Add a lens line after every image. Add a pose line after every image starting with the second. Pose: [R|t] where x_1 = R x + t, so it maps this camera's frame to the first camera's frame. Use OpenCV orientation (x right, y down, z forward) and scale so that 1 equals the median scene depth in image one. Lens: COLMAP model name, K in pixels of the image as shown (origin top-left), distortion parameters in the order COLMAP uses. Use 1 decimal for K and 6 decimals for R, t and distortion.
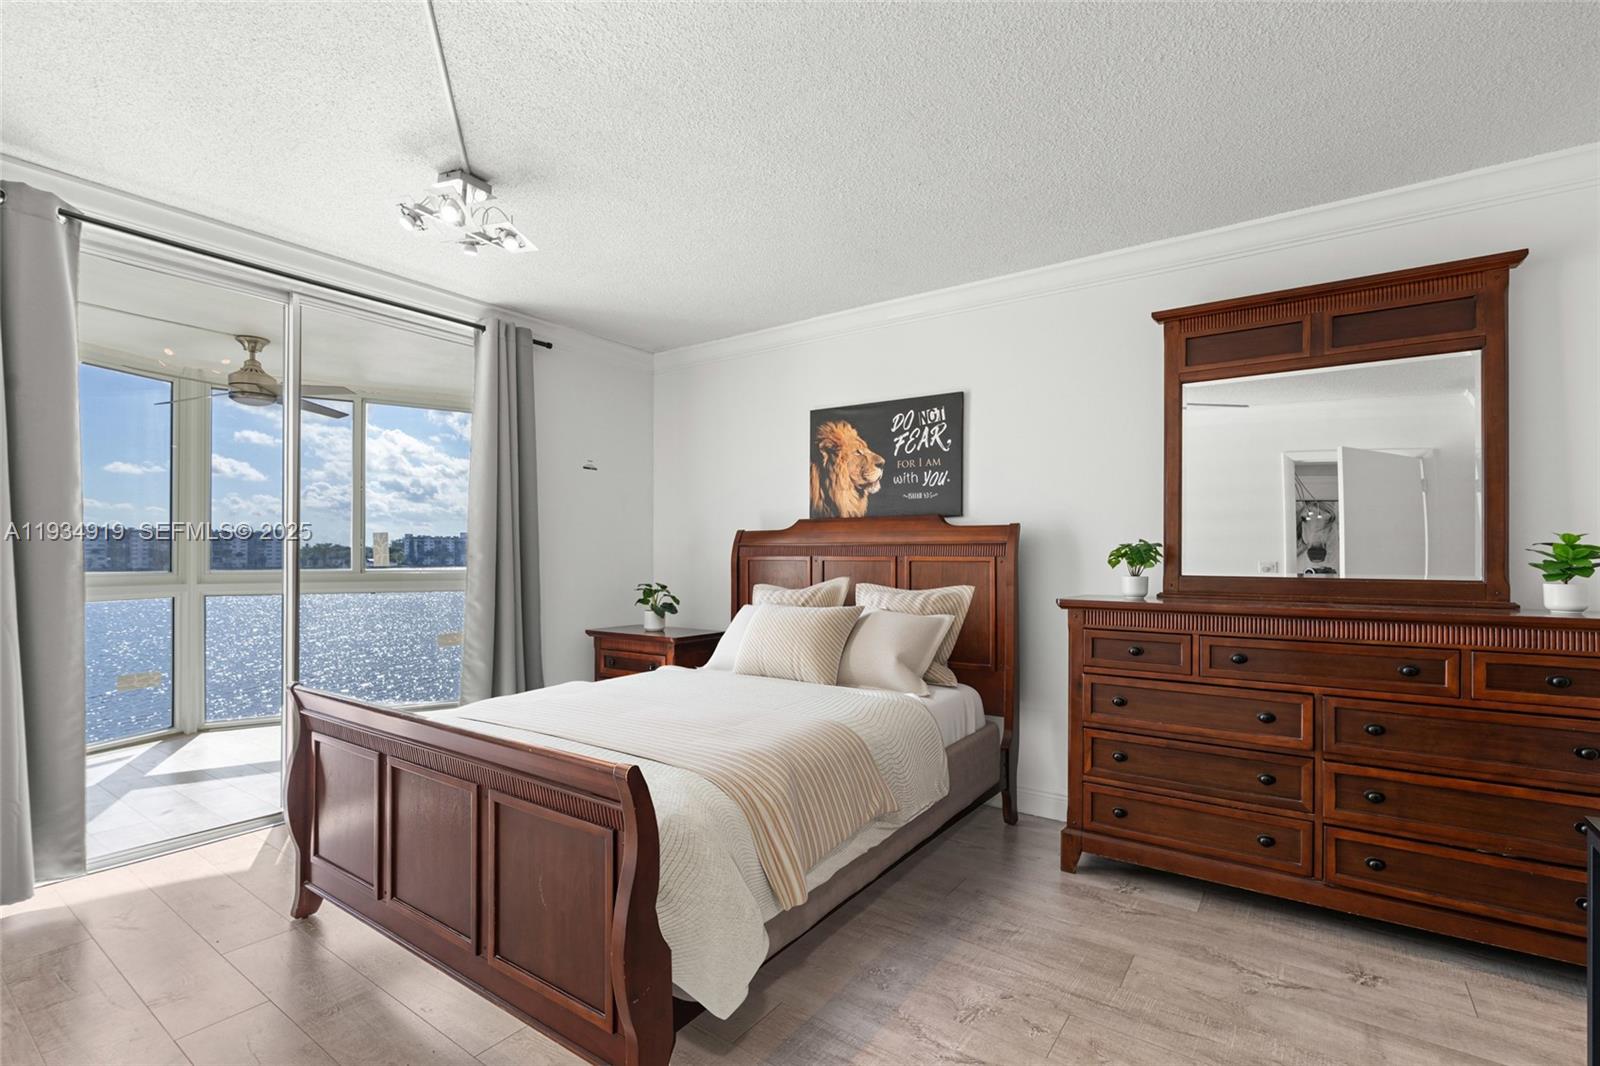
lens RADIAL K [[710.3, 0, 809.8], [0, 710.3, 548.3], [0, 0, 1]] dist [-0.003485, -0.000190]
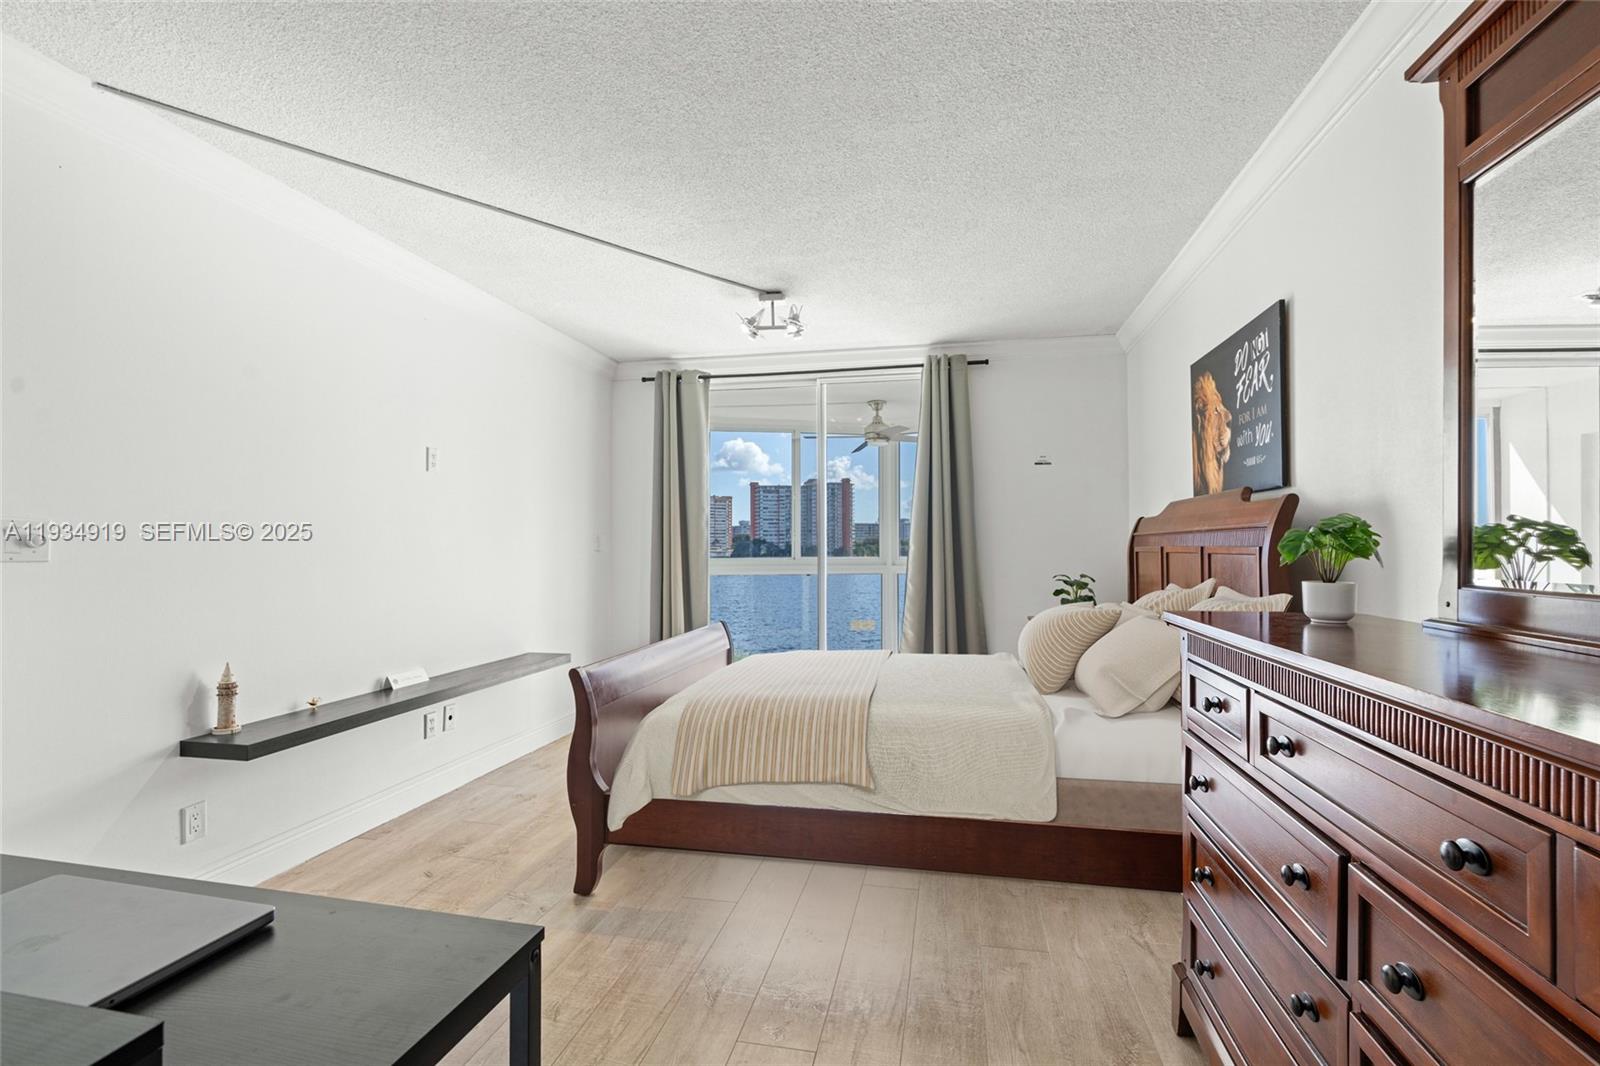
lens RADIAL K [[710.3, 0, 809.8], [0, 710.3, 548.3], [0, 0, 1]] dist [-0.003485, -0.000190]
pose [[0.390980, 0.003299, -0.920393, 0.608333], [0.007686, 0.999947, 0.006849, 0.004337], [0.920367, -0.009752, 0.390934, 0.307597]]
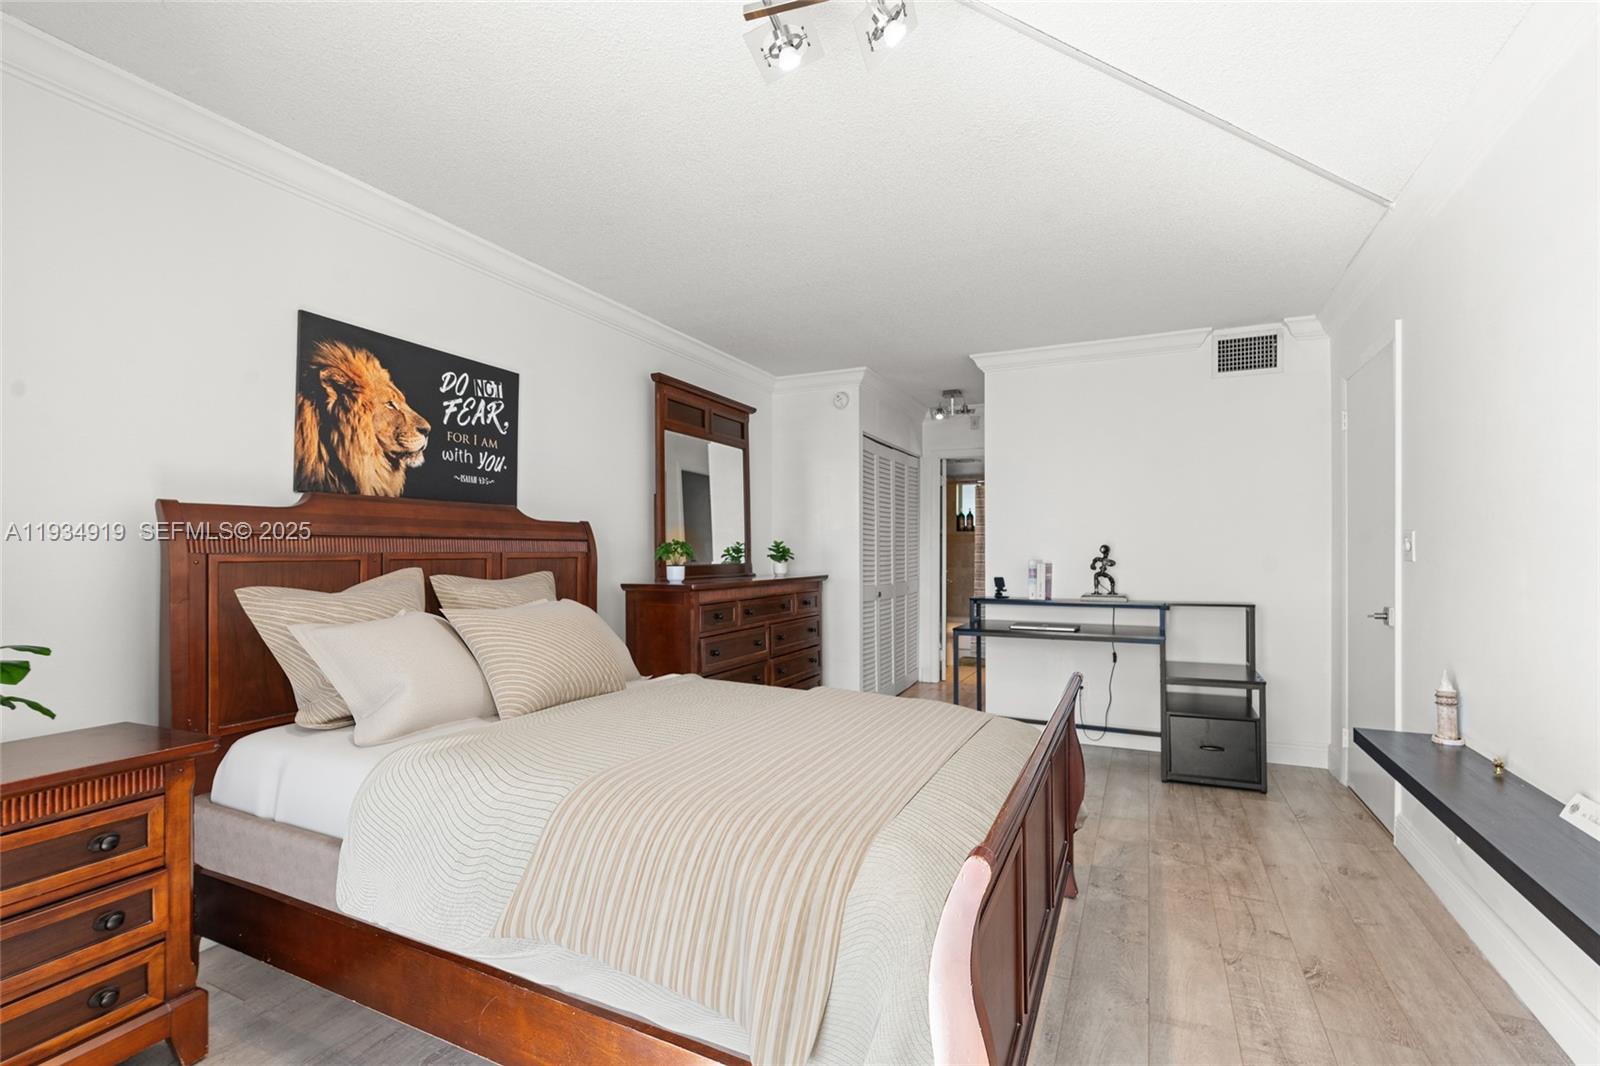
lens RADIAL K [[710.3, 0, 809.8], [0, 710.3, 548.3], [0, 0, 1]] dist [-0.003485, -0.000190]
pose [[-0.153136, 0.005073, 0.988192, -0.698530], [-0.005883, 0.999964, -0.006045, 0.008282], [-0.988188, -0.006740, -0.153101, 0.712032]]
